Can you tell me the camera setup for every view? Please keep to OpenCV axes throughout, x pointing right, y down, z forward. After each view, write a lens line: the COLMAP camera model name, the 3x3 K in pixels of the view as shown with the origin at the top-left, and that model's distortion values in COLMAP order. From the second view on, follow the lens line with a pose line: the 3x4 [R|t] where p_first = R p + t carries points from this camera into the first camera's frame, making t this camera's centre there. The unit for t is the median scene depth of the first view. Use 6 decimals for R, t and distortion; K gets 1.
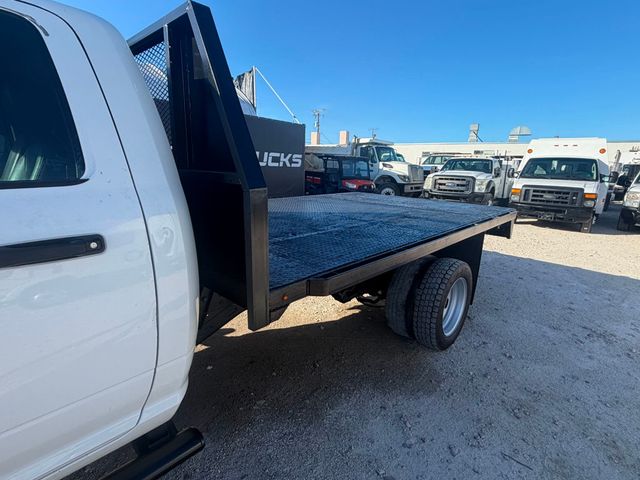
lens RADIAL K [[325.8, 0, 319.9], [0, 325.8, 239.7], [0, 0, 1]] dist [-0.000205, -0.000263]
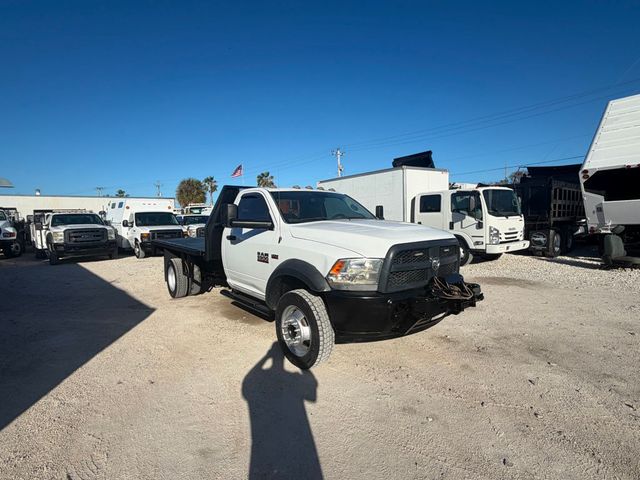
lens RADIAL K [[325.8, 0, 317.9], [0, 325.8, 241.3], [0, 0, 1]] dist [-0.000205, -0.000263]
pose [[0.185653, -0.101651, 0.977343, -0.610226], [0.260014, 0.964263, 0.050899, 0.000752], [-0.947590, 0.244673, 0.205449, 0.000859]]
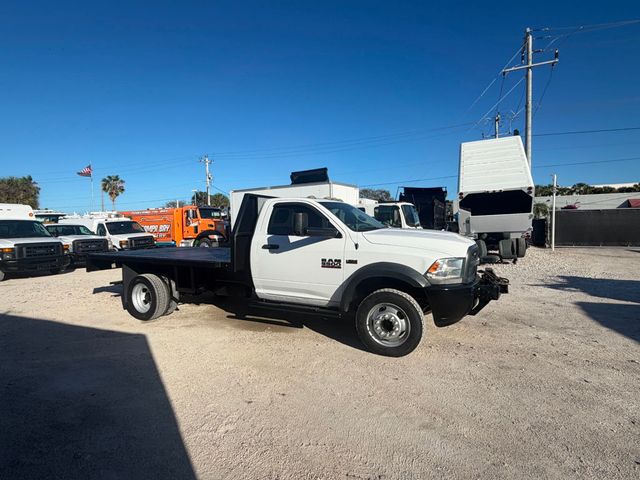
lens RADIAL K [[325.8, 0, 320.5], [0, 325.8, 239.2], [0, 0, 1]] dist [-0.000205, -0.000263]
pose [[-0.237782, -0.063430, 0.969245, -0.641270], [0.243958, 0.961979, 0.122804, -0.060379], [-0.940183, 0.265656, -0.213267, 0.234149]]
